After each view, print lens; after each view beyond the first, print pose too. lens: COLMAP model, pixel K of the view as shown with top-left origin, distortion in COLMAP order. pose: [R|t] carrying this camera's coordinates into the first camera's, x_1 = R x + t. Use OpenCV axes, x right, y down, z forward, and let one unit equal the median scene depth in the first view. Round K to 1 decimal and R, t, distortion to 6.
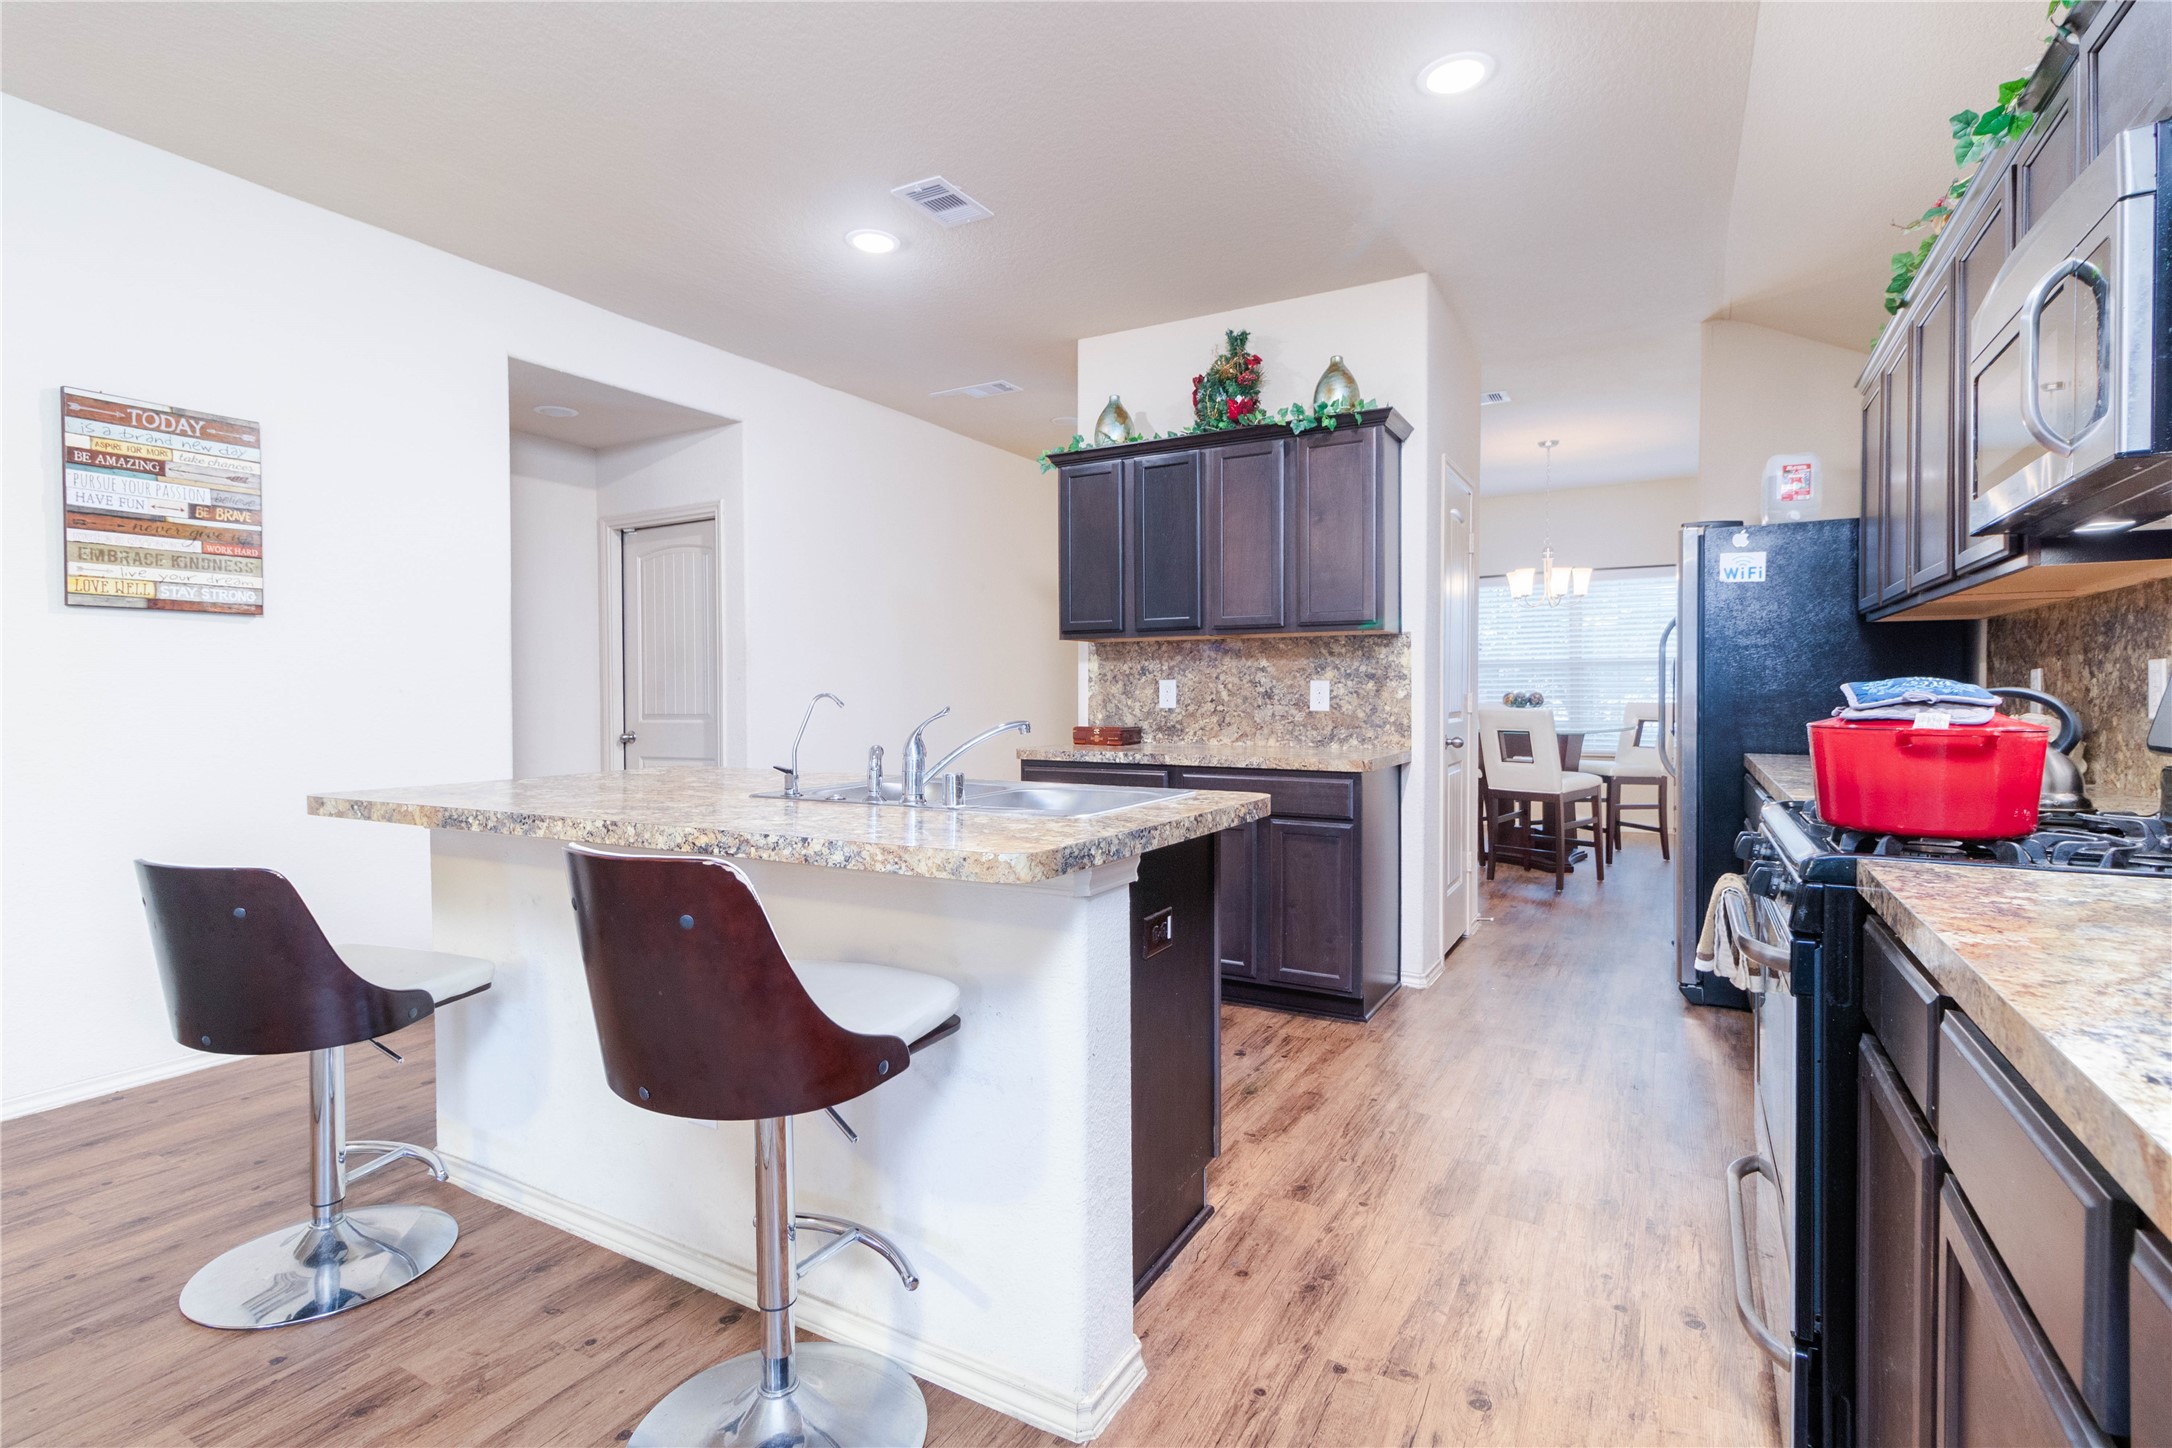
lens RADIAL K [[1009.0, 0, 1089.2], [0, 1009.0, 712.0], [0, 0, 1]] dist [0.009474, 0.000668]
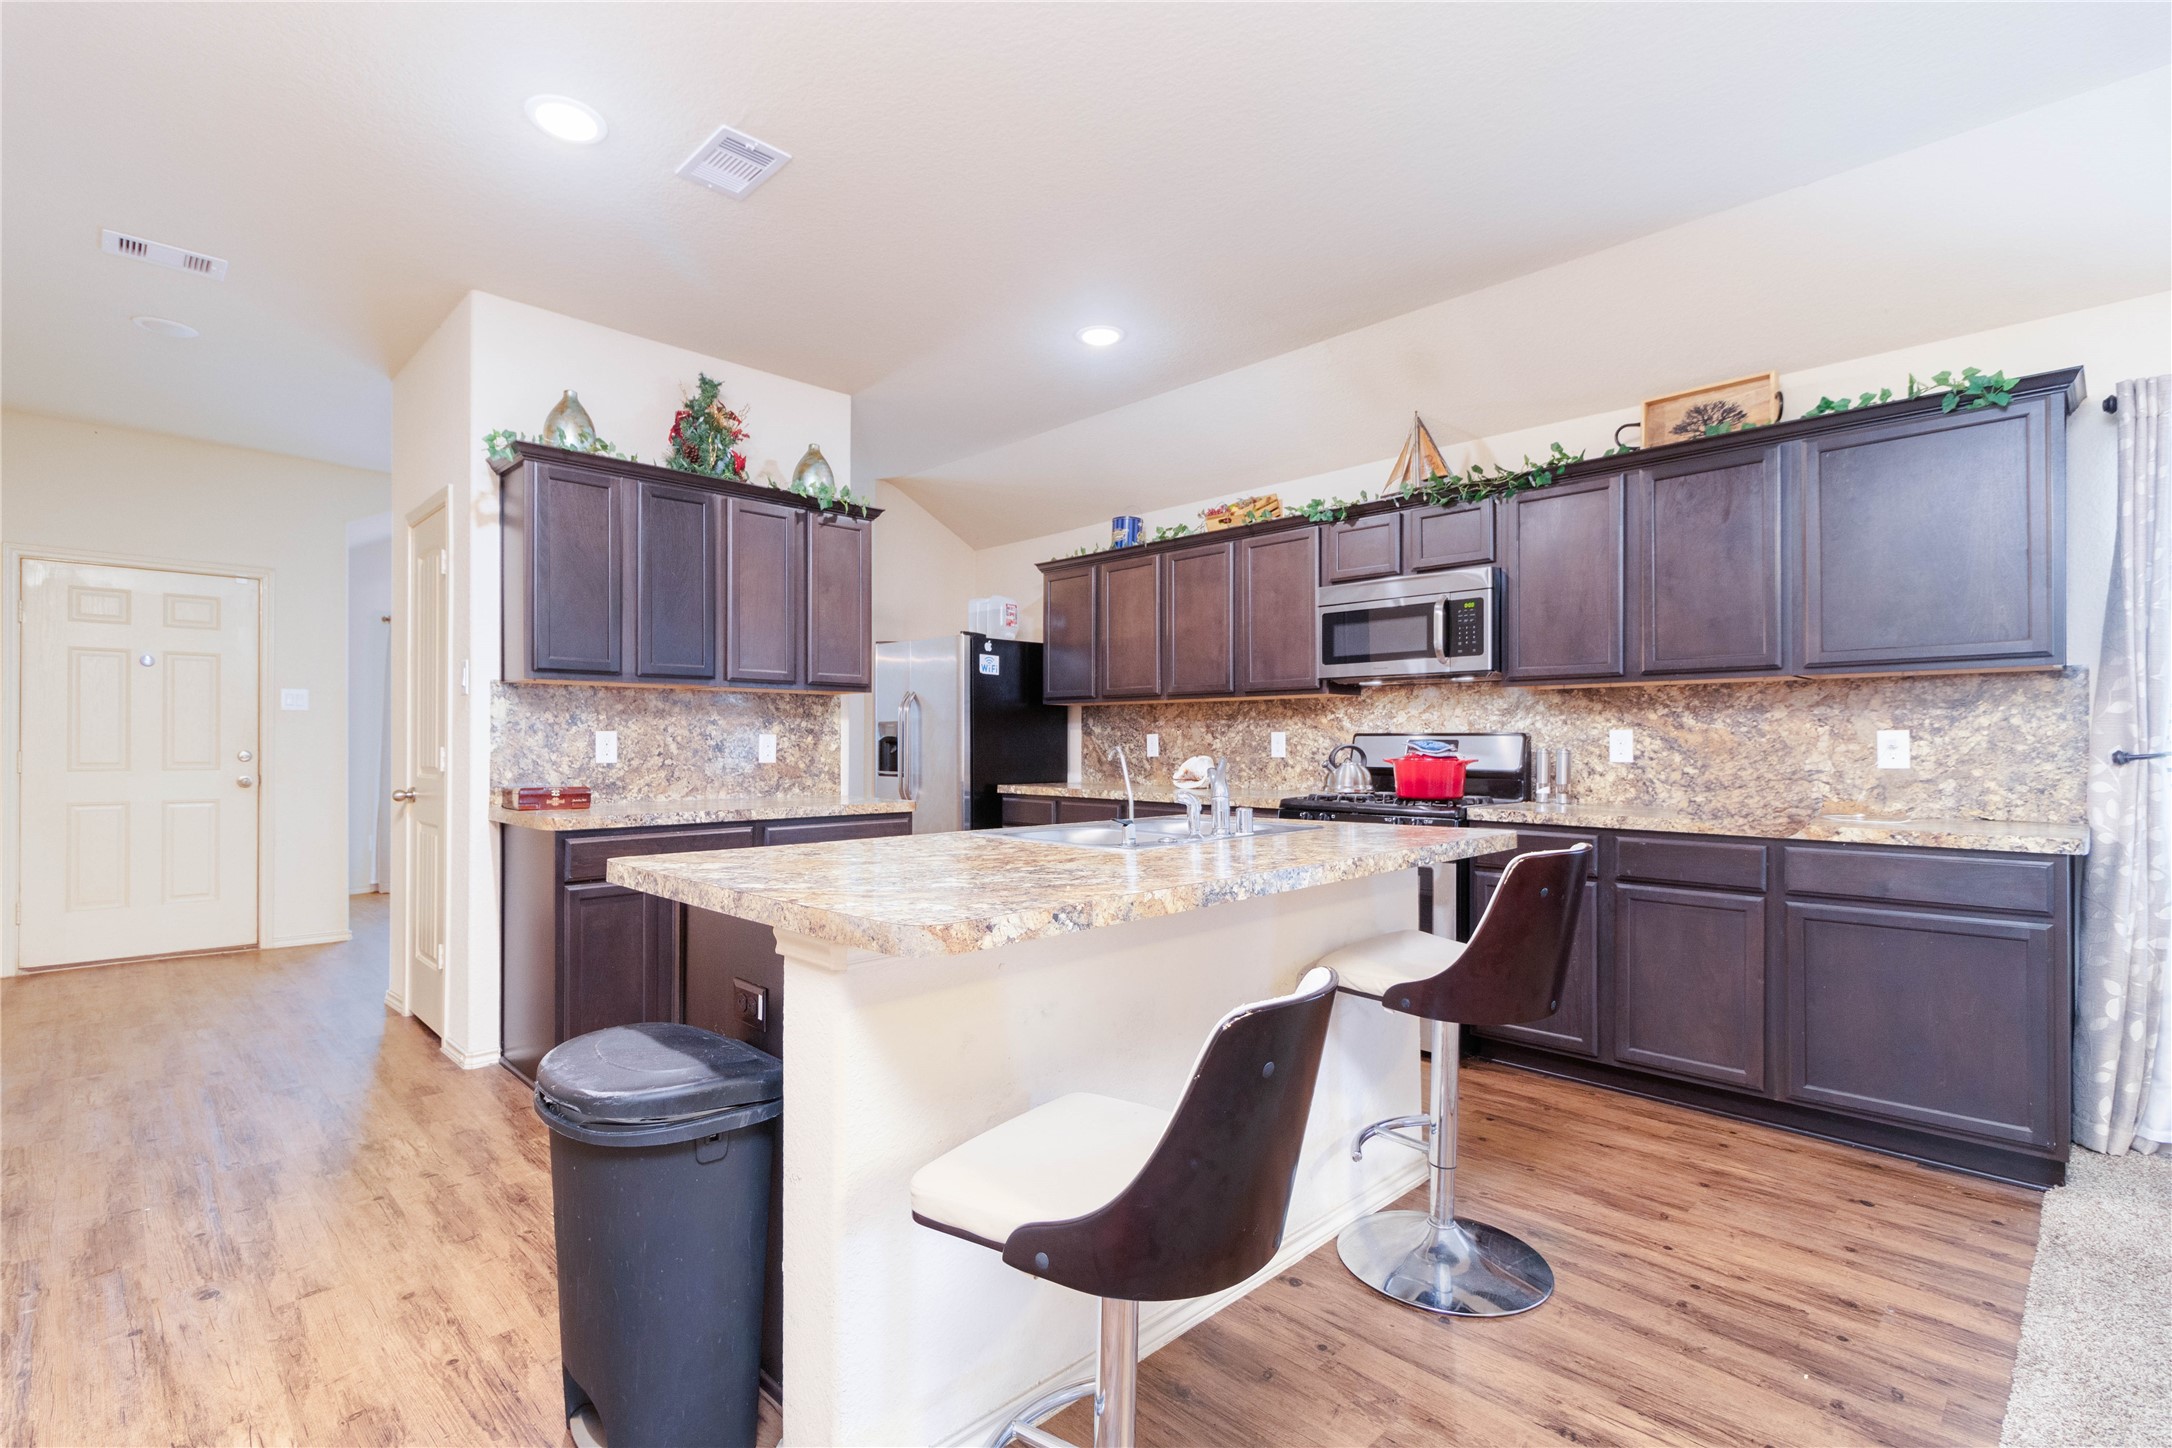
lens RADIAL K [[1009.0, 0, 1046.8], [0, 1009.0, 759.2], [0, 0, 1]] dist [0.009474, 0.000668]
pose [[0.285534, -0.014082, 0.958265, -0.705703], [0.014405, 0.999842, 0.010400, -0.011694], [-0.958260, 0.010835, 0.285692, 0.409251]]
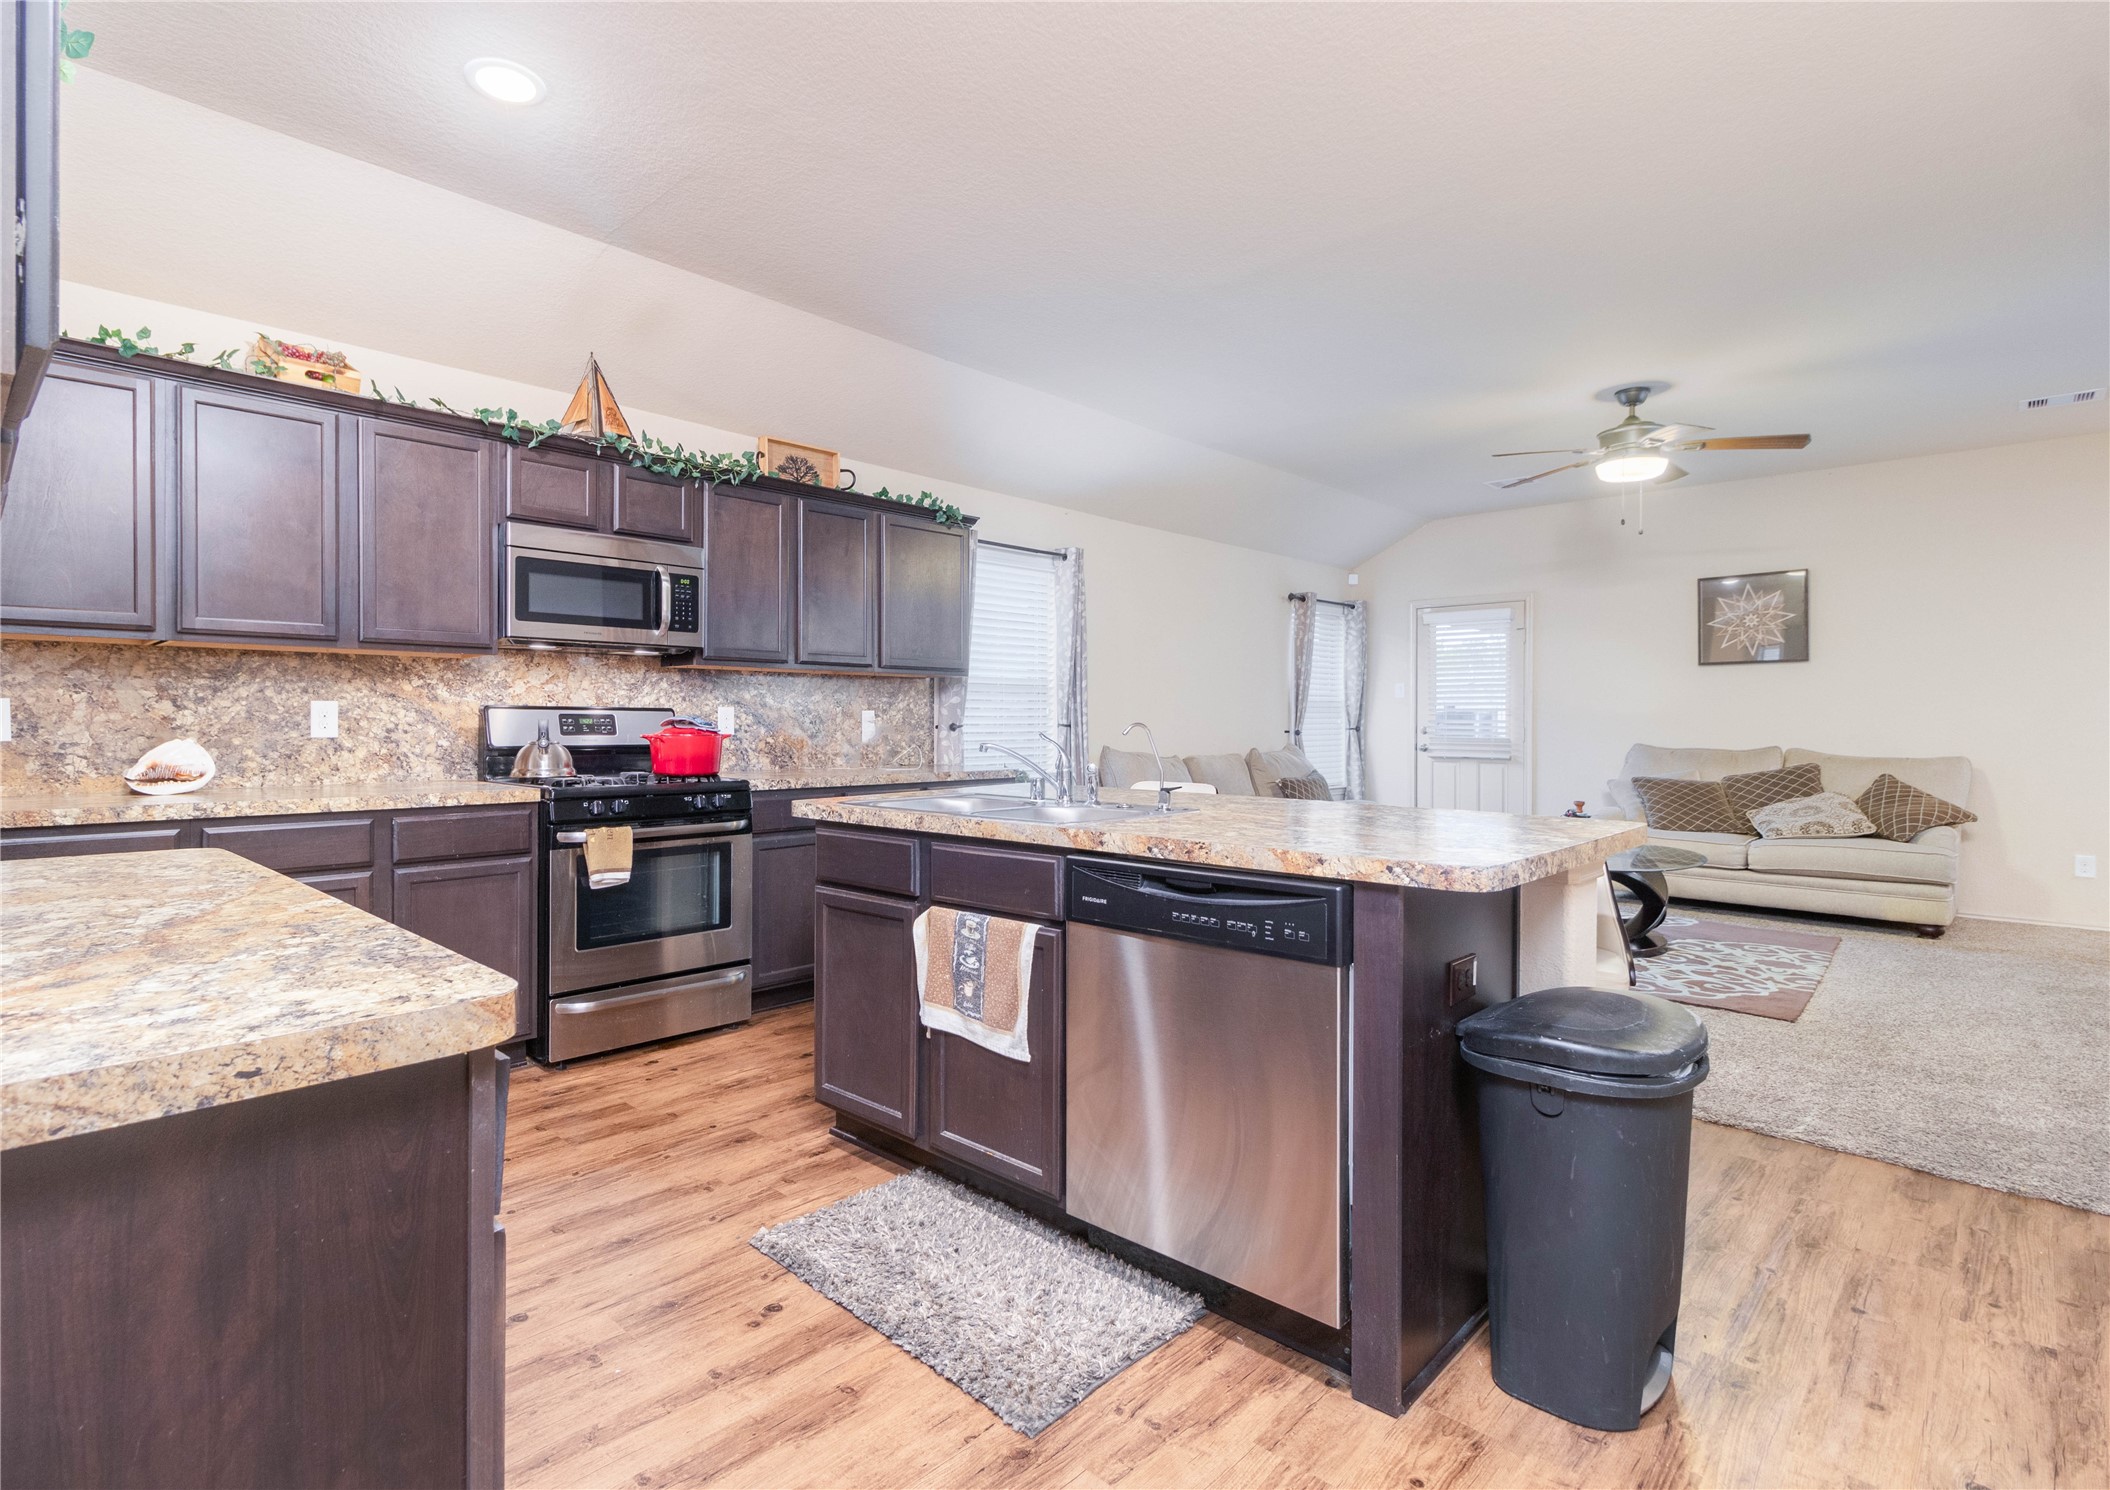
lens RADIAL K [[1069.2, 0, 1041.6], [0, 1069.2, 711.4], [0, 0, 1]] dist [-0.002077, -0.000358]
pose [[-0.975189, -0.004181, 0.221335, -0.234772], [-0.002044, 0.999949, 0.009884, -0.028526], [-0.221365, 0.009186, -0.975148, 1.210846]]
